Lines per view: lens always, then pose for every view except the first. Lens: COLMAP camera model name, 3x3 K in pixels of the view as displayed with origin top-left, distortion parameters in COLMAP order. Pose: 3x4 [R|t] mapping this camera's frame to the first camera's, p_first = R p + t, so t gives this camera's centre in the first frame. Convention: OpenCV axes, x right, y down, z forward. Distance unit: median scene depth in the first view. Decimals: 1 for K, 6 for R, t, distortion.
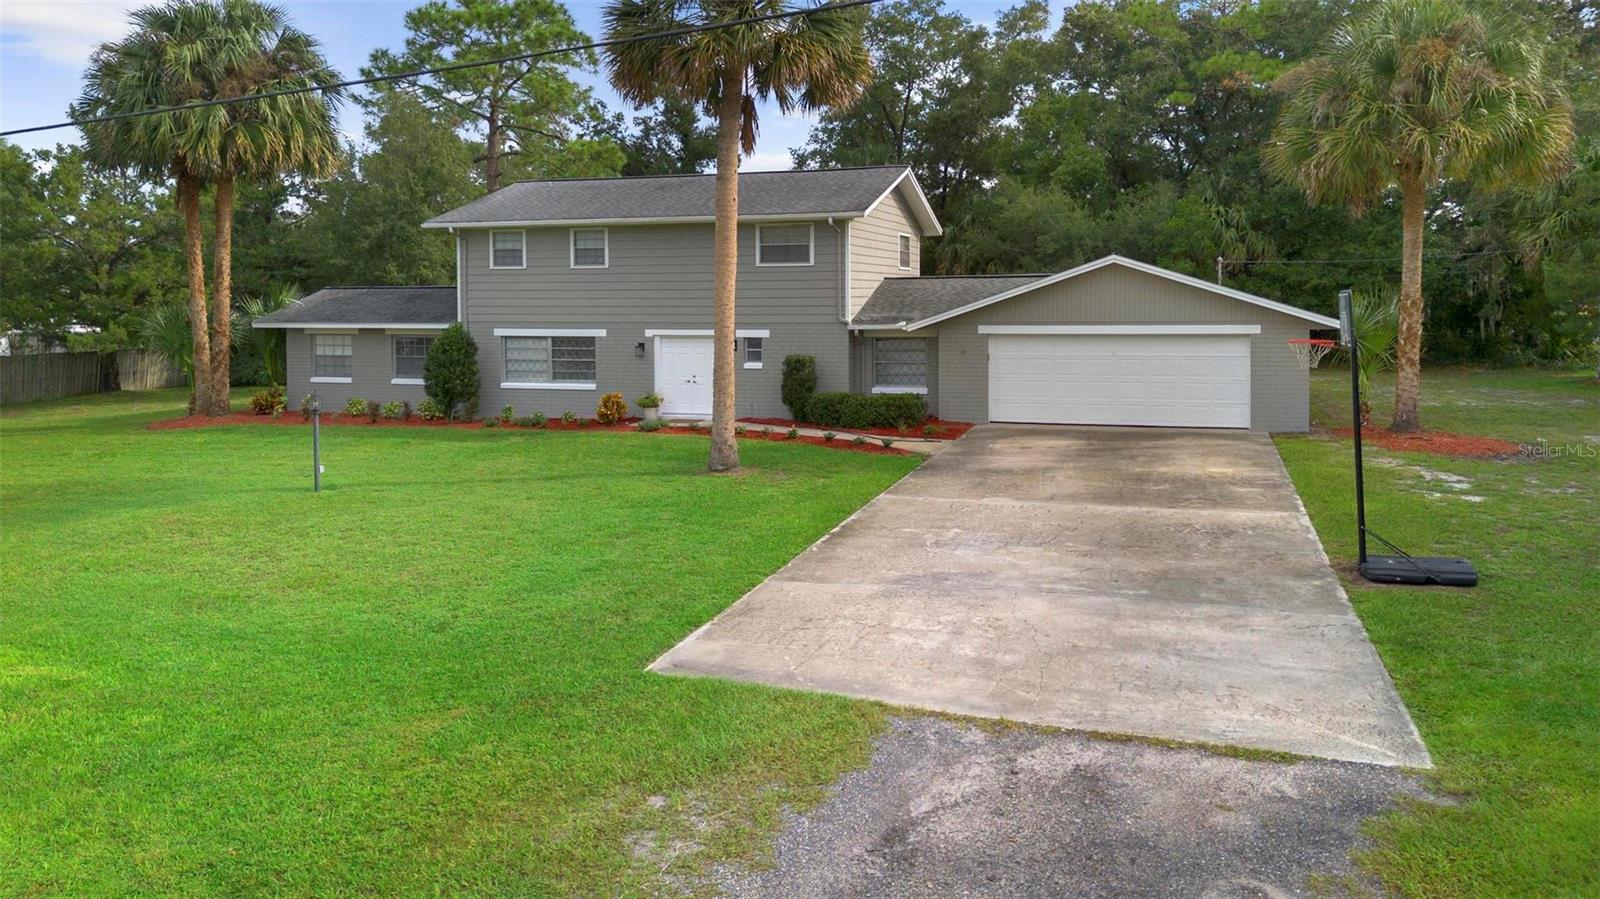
lens RADIAL K [[1150.0, 0, 816.0], [0, 1150.0, 368.9], [0, 0, 1]] dist [0.049845, -0.050723]
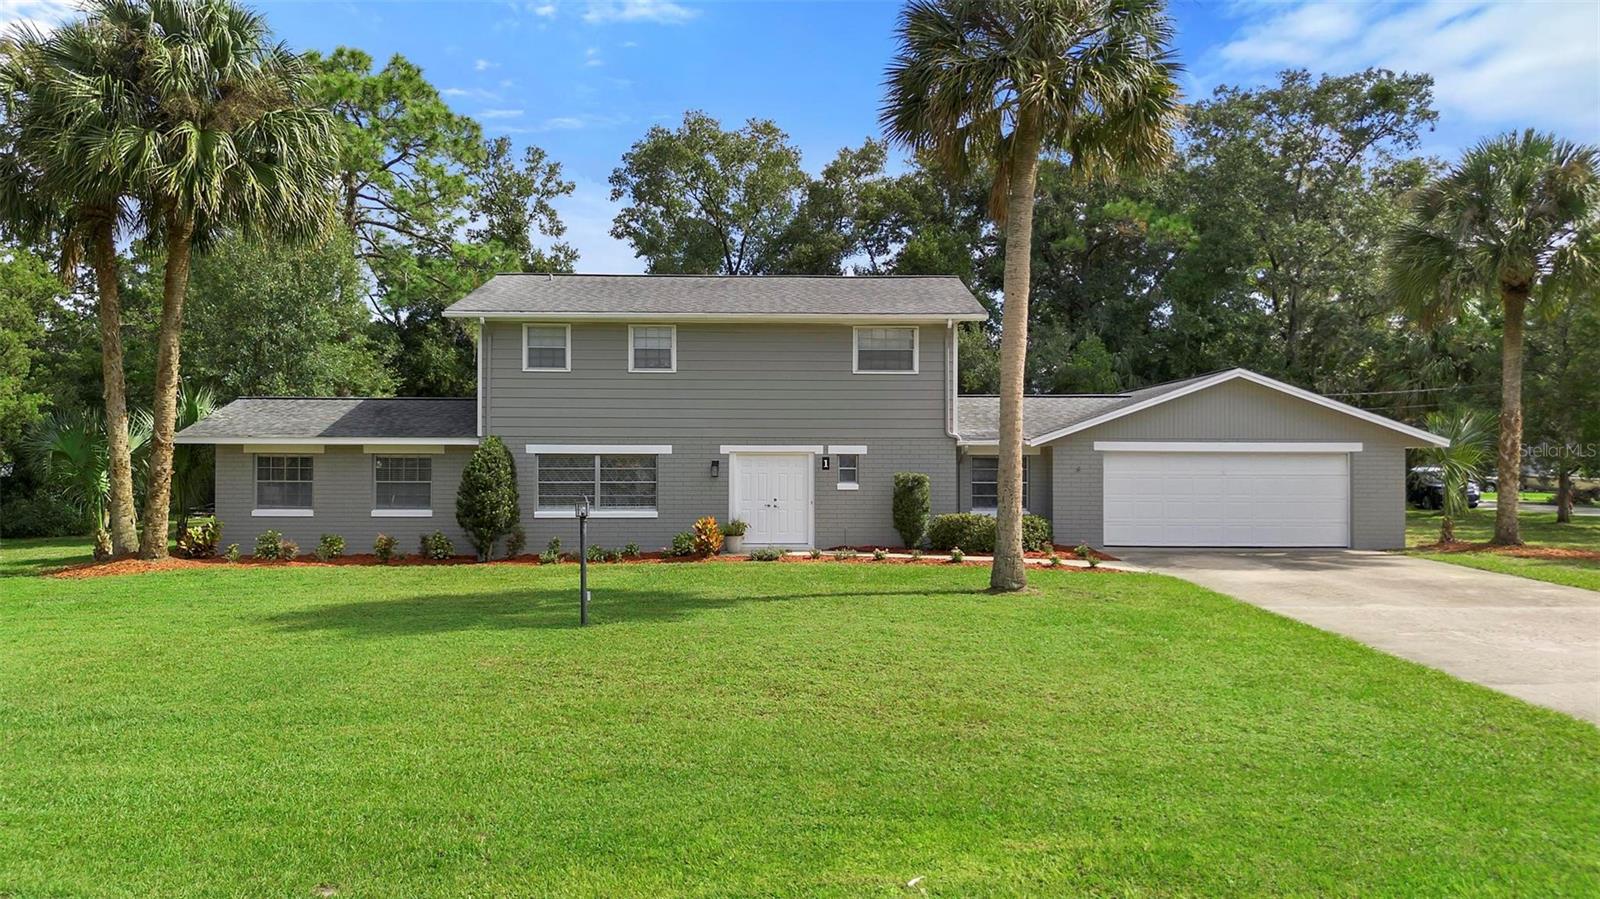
lens RADIAL K [[1150.0, 0, 799.1], [0, 1150.0, 446.2], [0, 0, 1]] dist [0.049845, -0.050723]
pose [[0.949188, -0.002324, 0.314702, -0.366875], [0.010960, 0.999610, -0.025674, -0.011824], [-0.314520, 0.027818, 0.948843, 0.184022]]
